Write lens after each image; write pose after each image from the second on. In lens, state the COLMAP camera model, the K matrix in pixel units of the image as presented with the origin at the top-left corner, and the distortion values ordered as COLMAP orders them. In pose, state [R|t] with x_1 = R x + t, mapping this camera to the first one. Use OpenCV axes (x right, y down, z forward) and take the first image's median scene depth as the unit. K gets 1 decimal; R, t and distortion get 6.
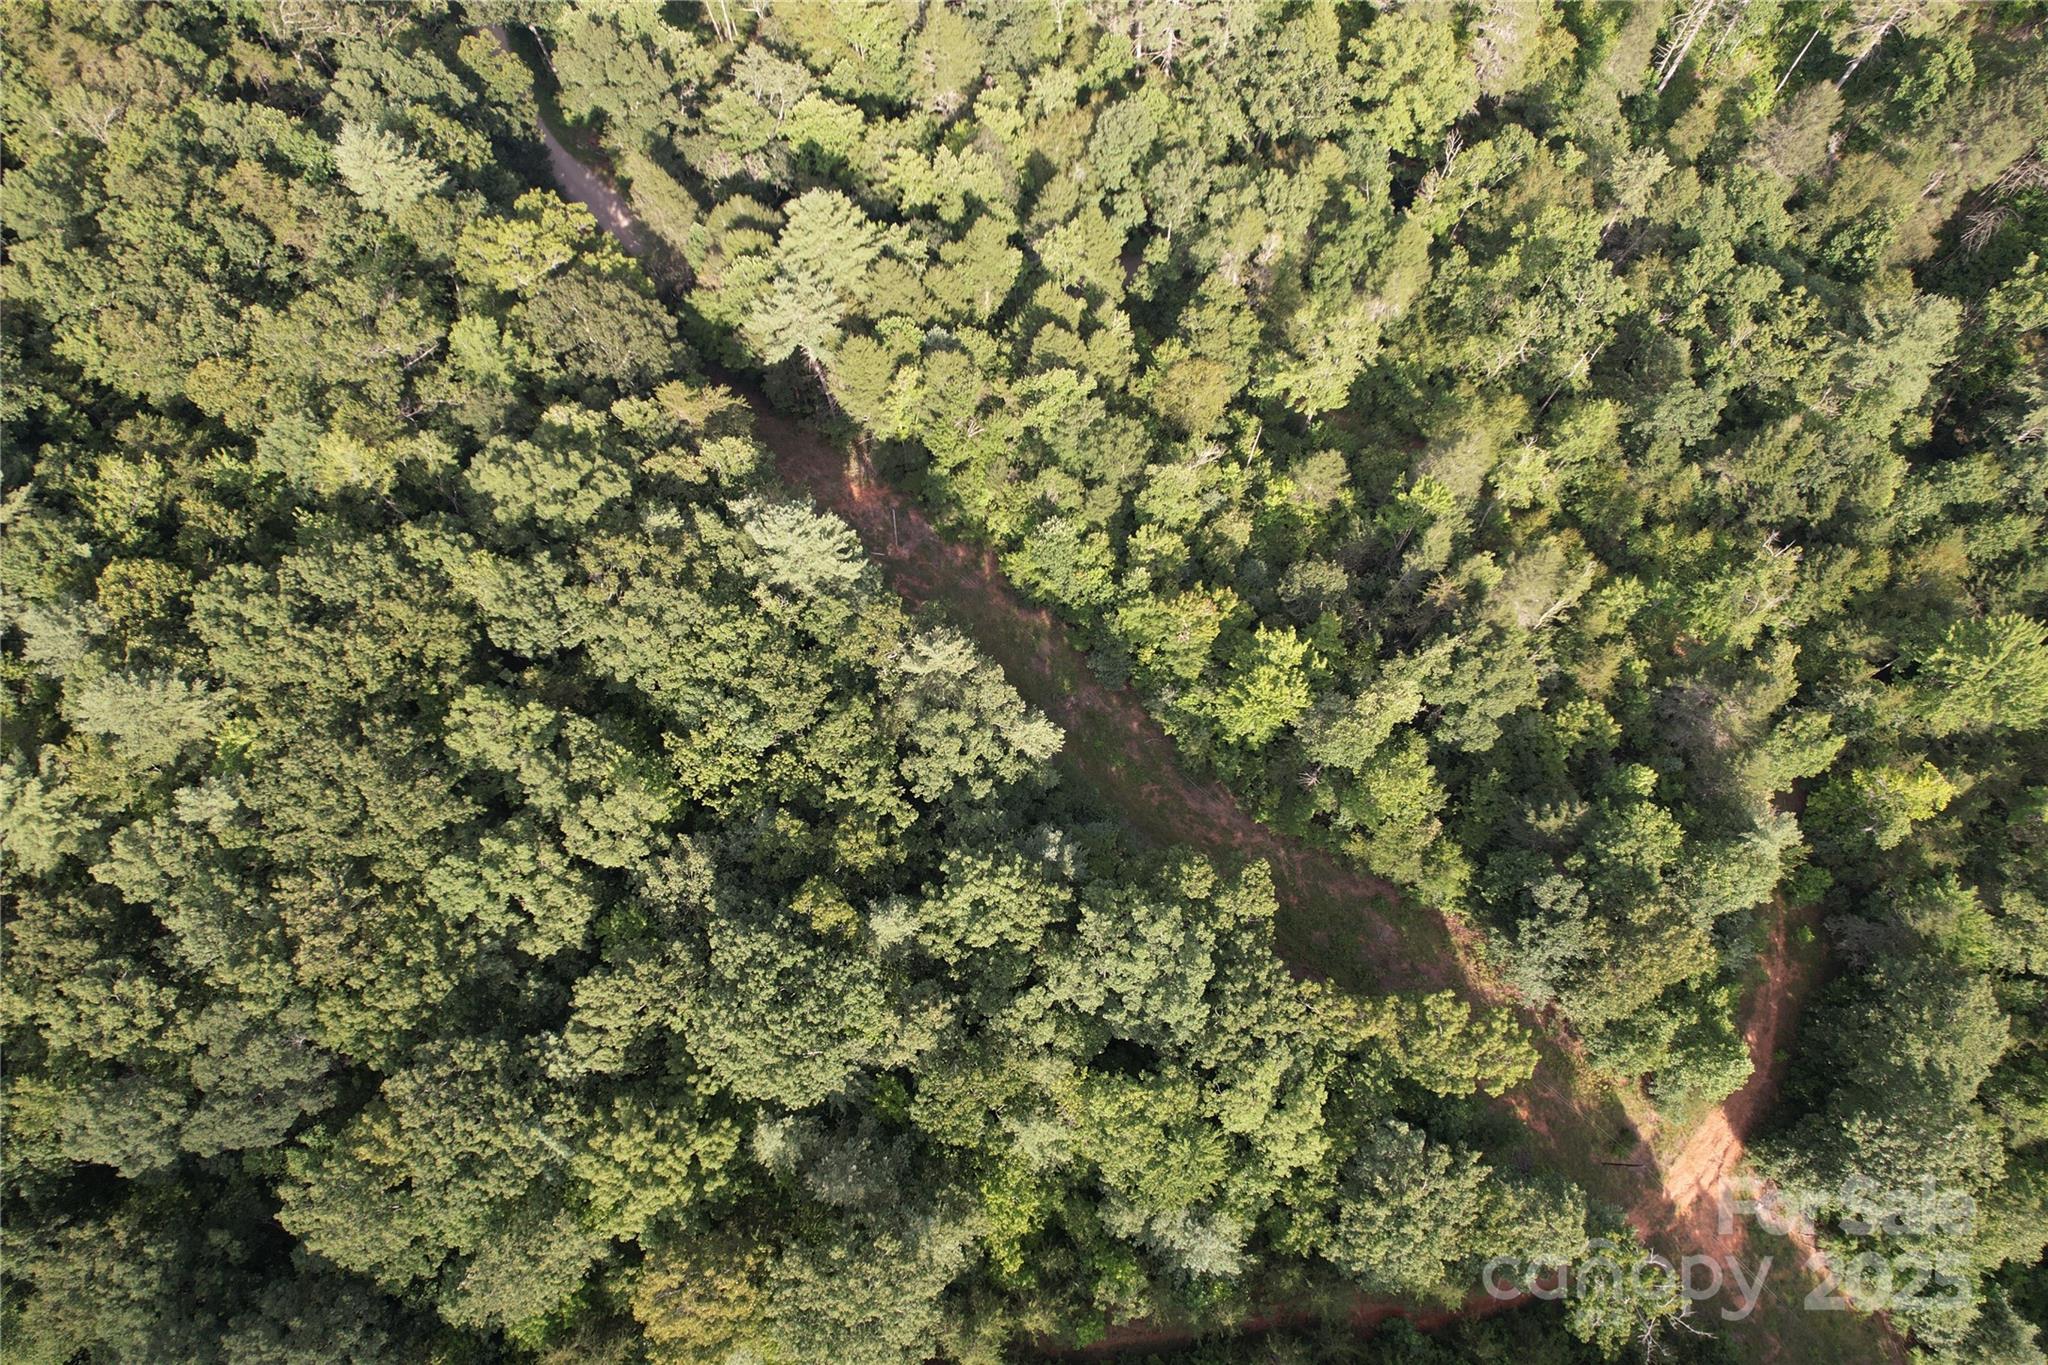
lens RADIAL K [[1304.8, 0, 1040.1], [0, 1304.8, 689.0], [0, 0, 1]] dist [-0.074307, 0.070747]
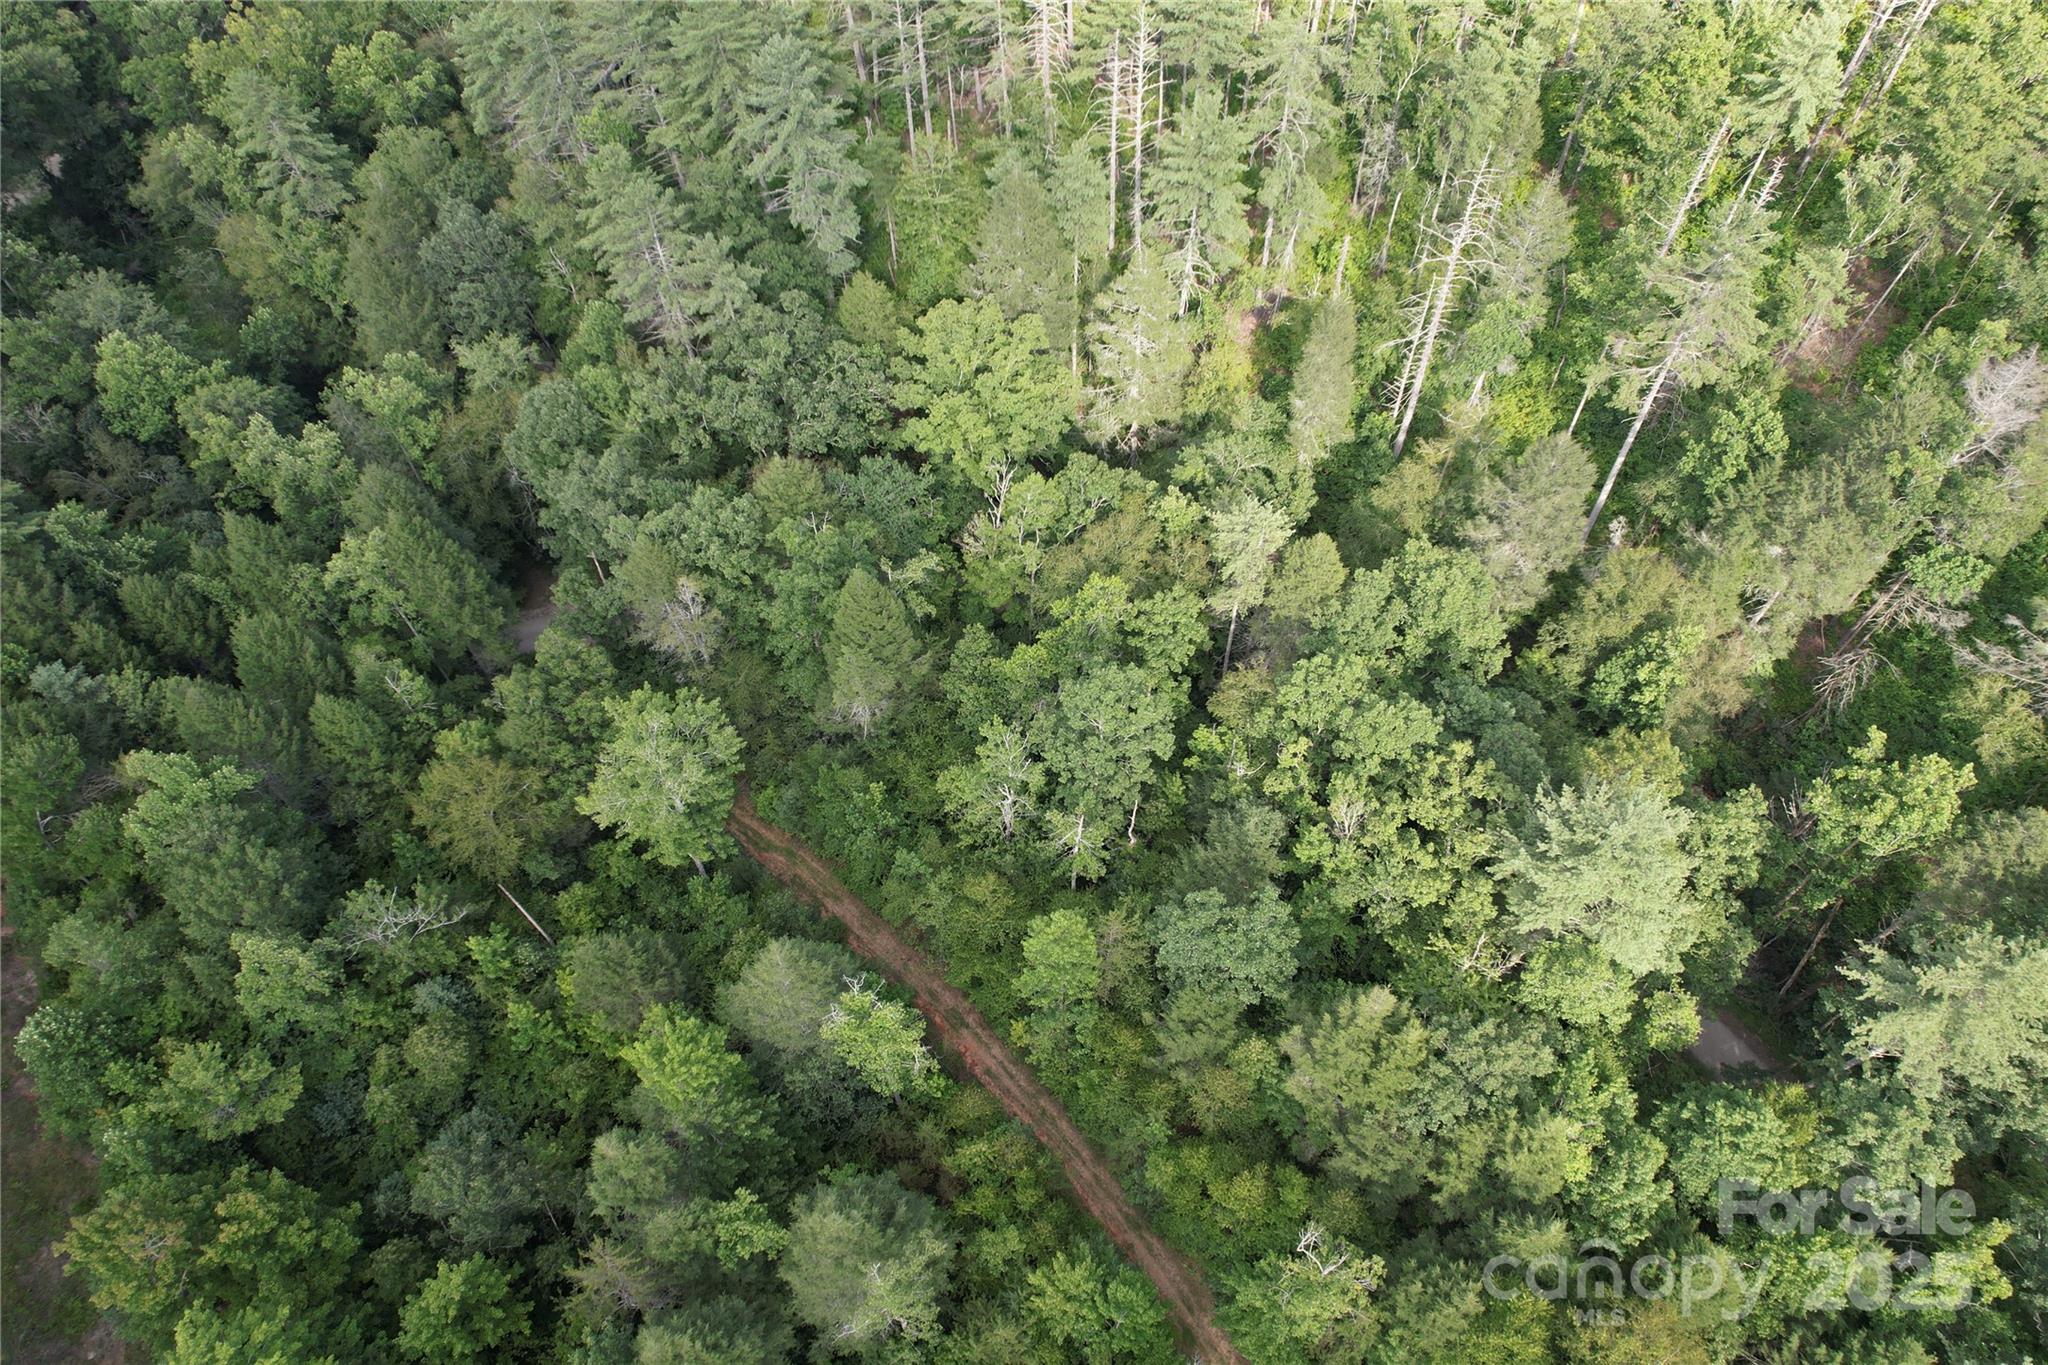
lens RADIAL K [[1304.8, 0, 1040.1], [0, 1304.8, 689.0], [0, 0, 1]] dist [-0.074307, 0.070747]
pose [[0.992493, 0.101697, -0.067933, 0.338951], [-0.115849, 0.959781, -0.255734, -0.127920], [0.039194, 0.261684, 0.964358, 0.328458]]
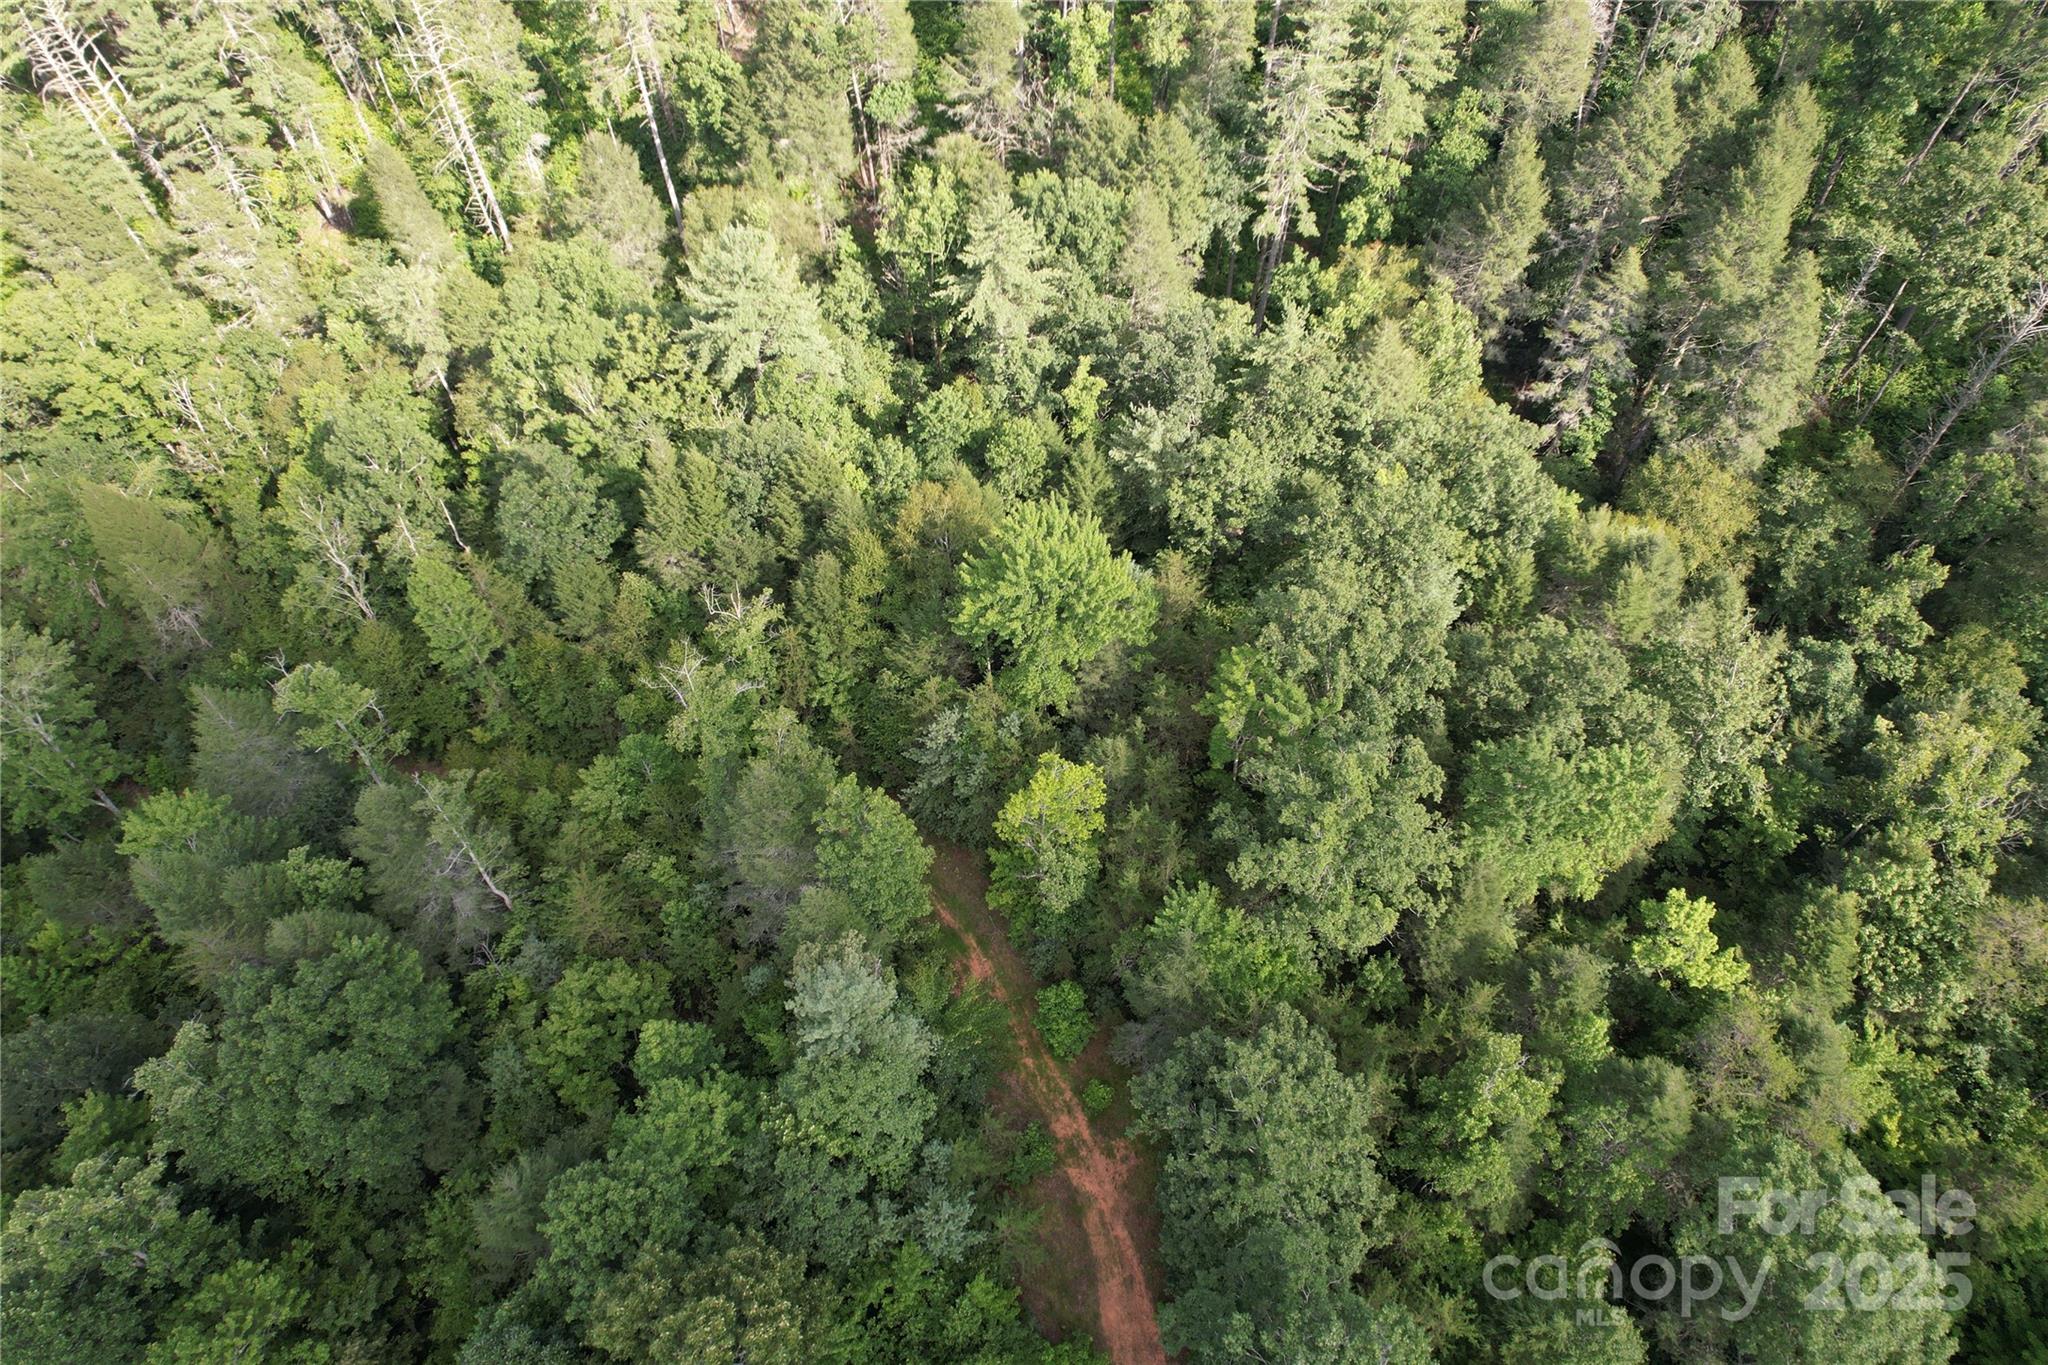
lens RADIAL K [[1304.8, 0, 1040.1], [0, 1304.8, 689.0], [0, 0, 1]] dist [-0.074307, 0.070747]
pose [[0.798249, -0.486683, 0.354879, 0.316182], [0.570681, 0.799563, -0.187140, 0.096497], [-0.192671, 0.351907, 0.915991, 0.270964]]
